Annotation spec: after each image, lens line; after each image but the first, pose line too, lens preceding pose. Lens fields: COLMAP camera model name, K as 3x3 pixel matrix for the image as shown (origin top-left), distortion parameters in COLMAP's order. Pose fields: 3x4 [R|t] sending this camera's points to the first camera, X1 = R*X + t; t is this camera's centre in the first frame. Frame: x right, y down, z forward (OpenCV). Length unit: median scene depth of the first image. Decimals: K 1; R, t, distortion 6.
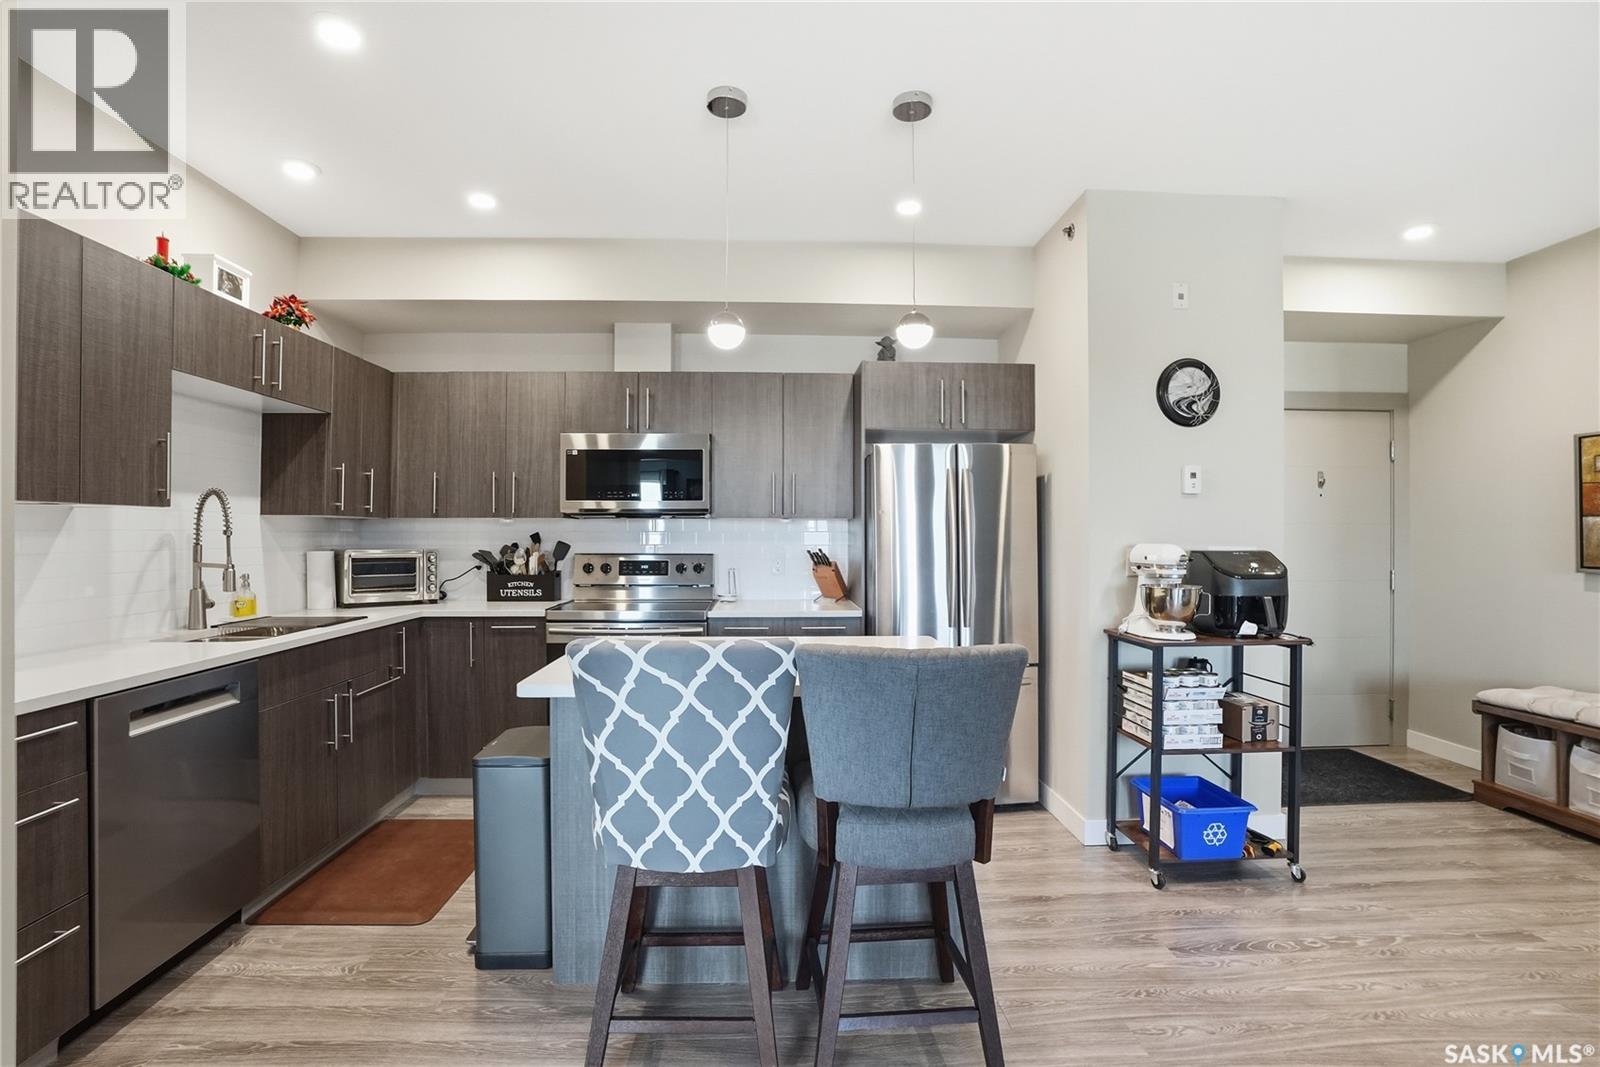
lens RADIAL K [[757.3, 0, 800.0], [0, 757.3, 533.5], [0, 0, 1]] dist [-0.048934, 0.017127]
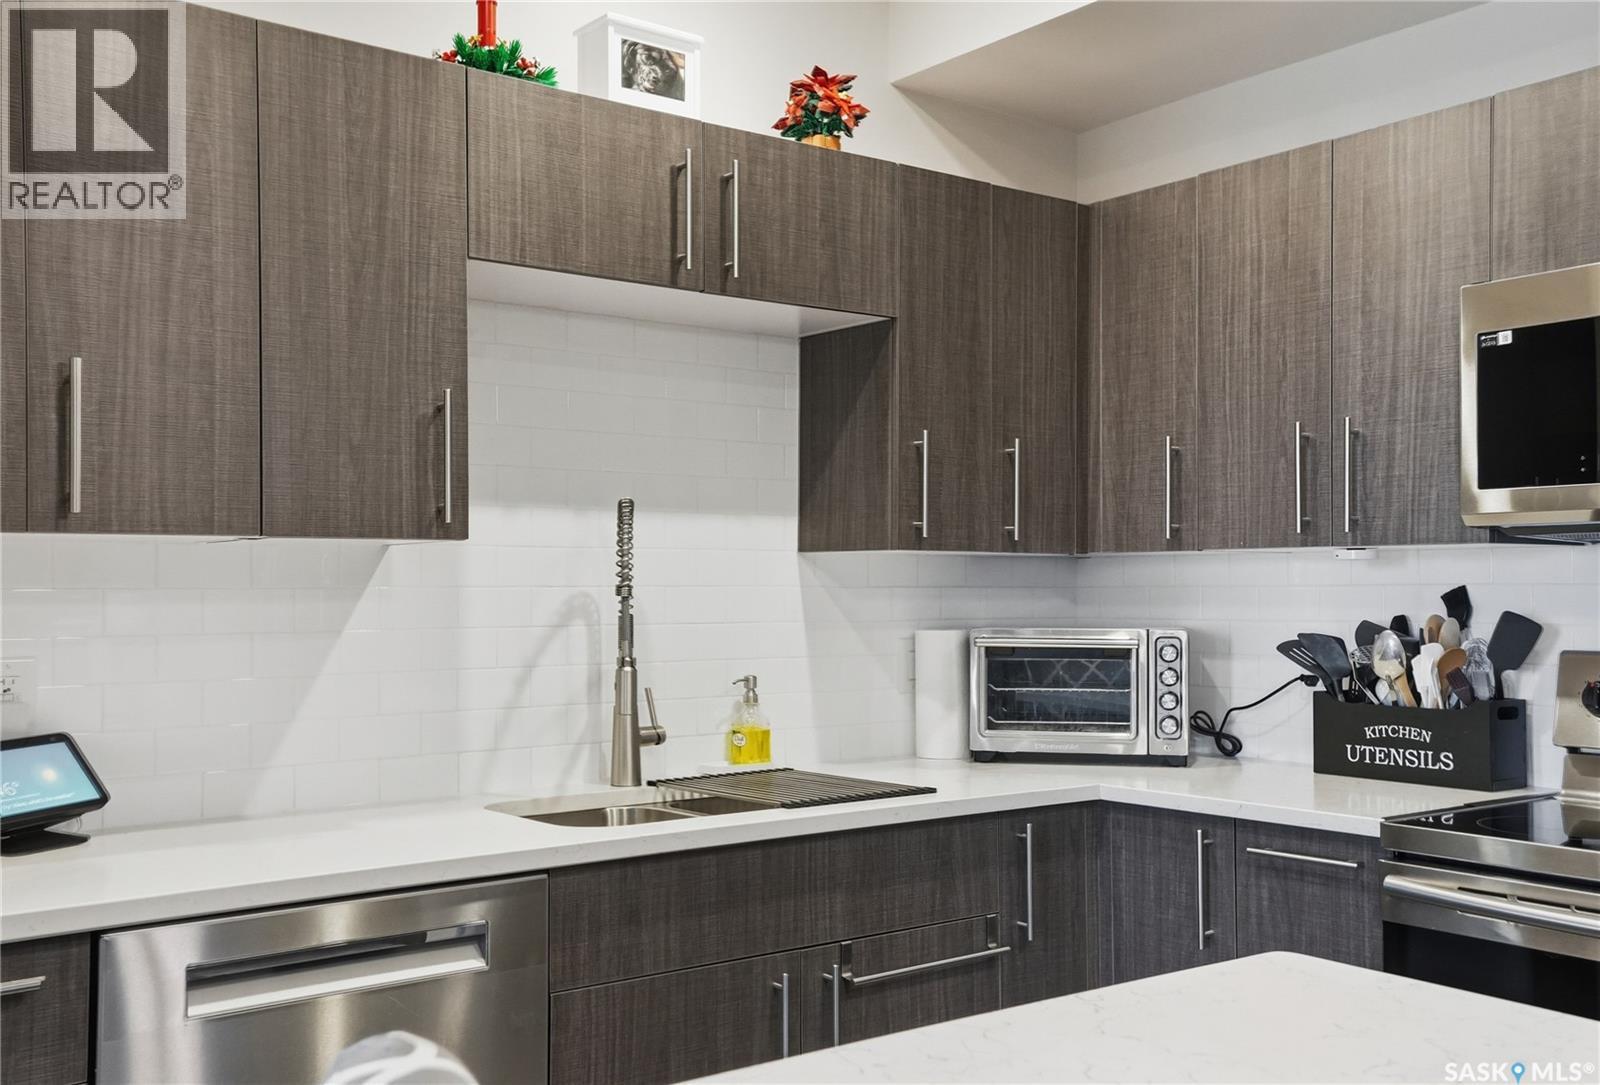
lens RADIAL K [[1573.6, 0, 797.1], [0, 1573.6, 565.9], [0, 0, 1]] dist [0.056857, 0.009991]
pose [[0.574000, -0.013528, -0.818744, 0.101182], [0.003161, 0.999893, -0.014305, -0.001793], [0.818849, 0.005623, 0.573981, 0.427885]]
